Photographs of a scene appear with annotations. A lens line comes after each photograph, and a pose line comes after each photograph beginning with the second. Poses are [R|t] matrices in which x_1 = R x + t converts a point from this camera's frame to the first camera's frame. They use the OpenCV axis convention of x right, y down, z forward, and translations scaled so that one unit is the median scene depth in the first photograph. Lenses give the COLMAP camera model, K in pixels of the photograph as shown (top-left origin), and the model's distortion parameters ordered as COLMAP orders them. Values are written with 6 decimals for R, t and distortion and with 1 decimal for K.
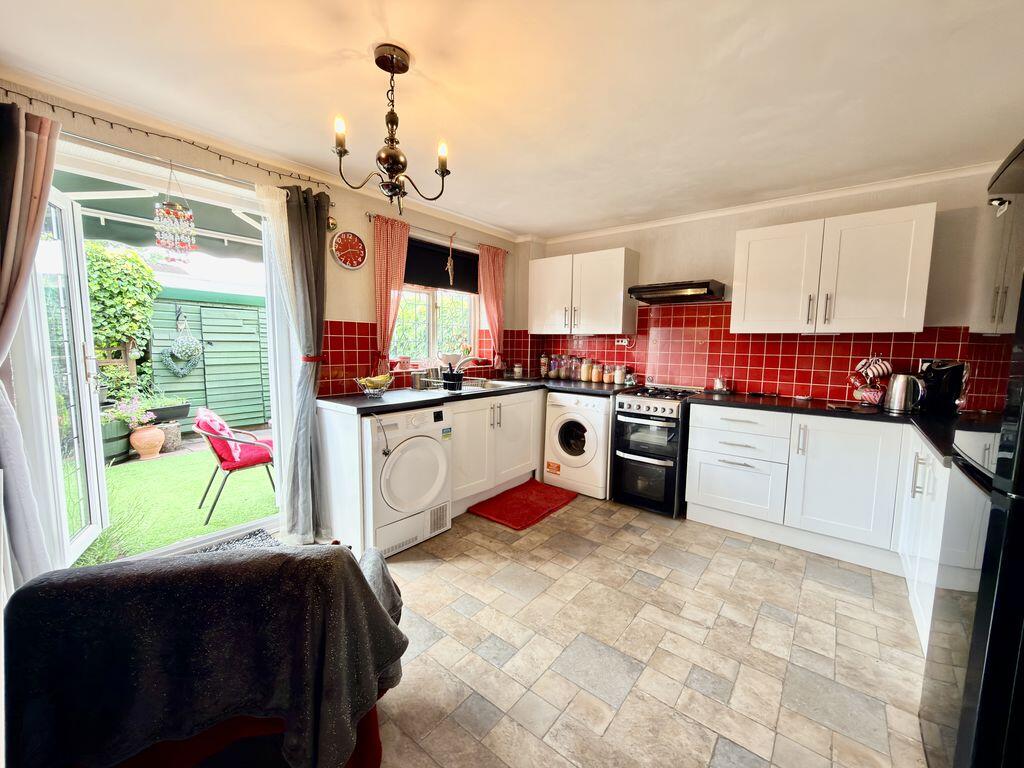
lens RADIAL K [[406.6, 0, 511.6], [0, 406.6, 384.1], [0, 0, 1]] dist [-0.001216, -0.000317]
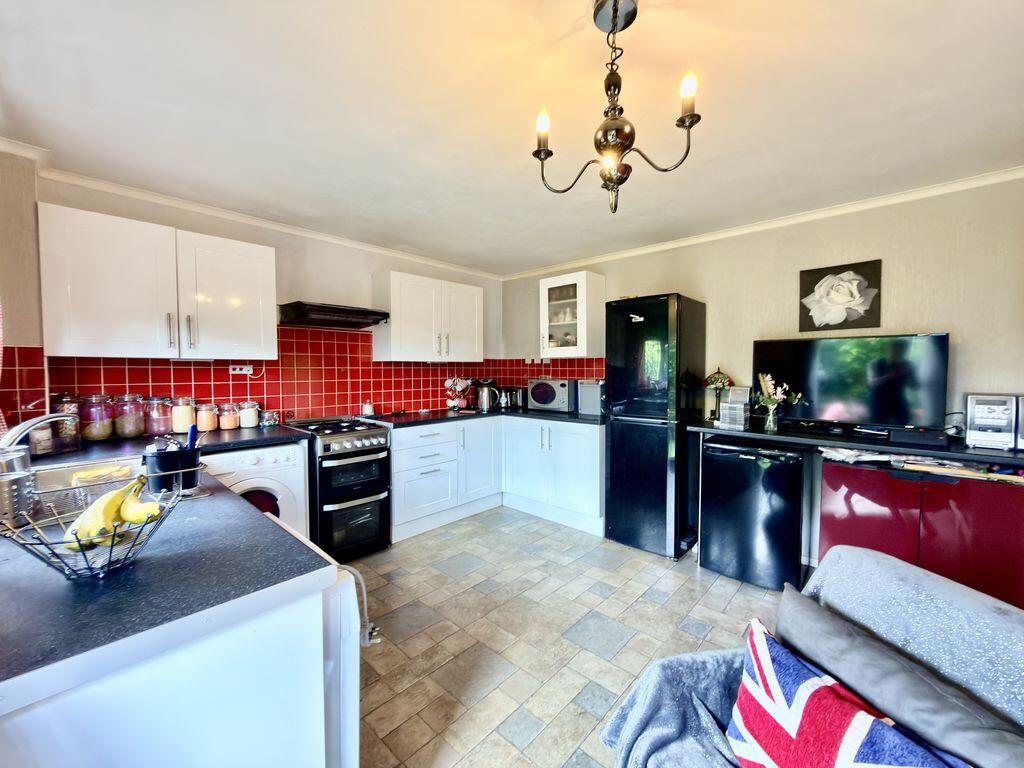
lens RADIAL K [[406.6, 0, 515.1], [0, 406.6, 382.8], [0, 0, 1]] dist [-0.001216, -0.000317]
pose [[0.067888, -0.045231, 0.996667, -0.554646], [0.107581, 0.993479, 0.037758, -0.072605], [-0.991876, 0.104659, 0.072311, 0.606526]]
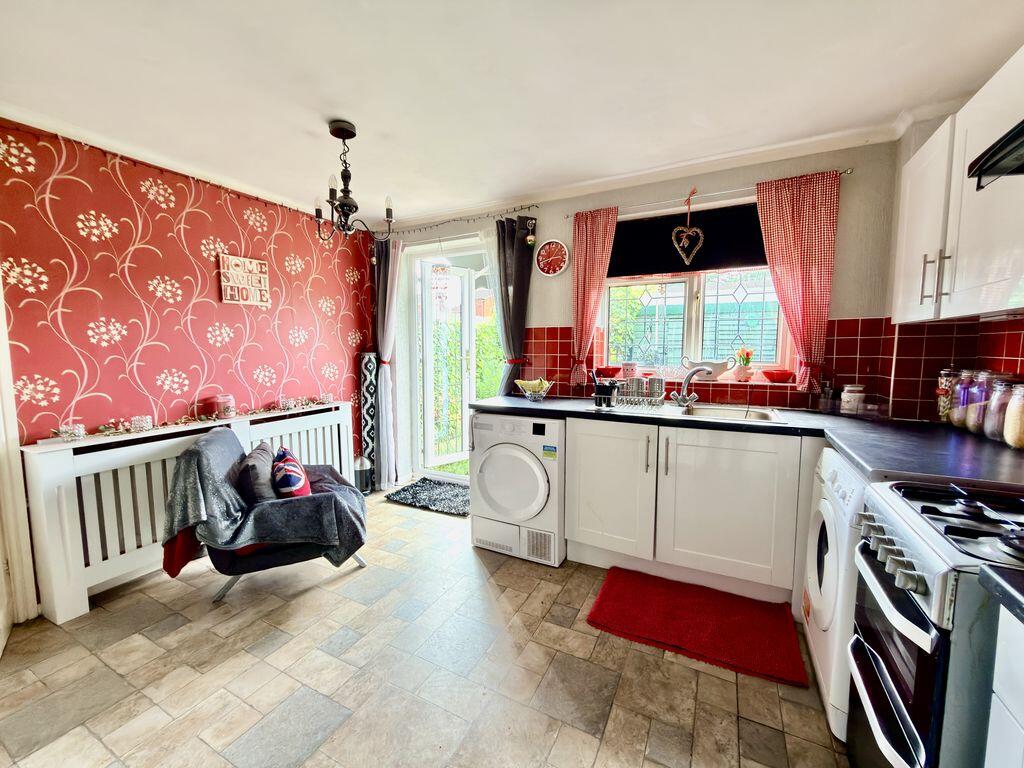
lens RADIAL K [[406.6, 0, 517.6], [0, 406.6, 384.1], [0, 0, 1]] dist [-0.001216, -0.000317]
pose [[0.209539, 0.074589, -0.974951, 0.590907], [-0.094246, 0.993985, 0.055789, -0.055908], [0.973248, 0.080195, 0.215308, 0.676456]]
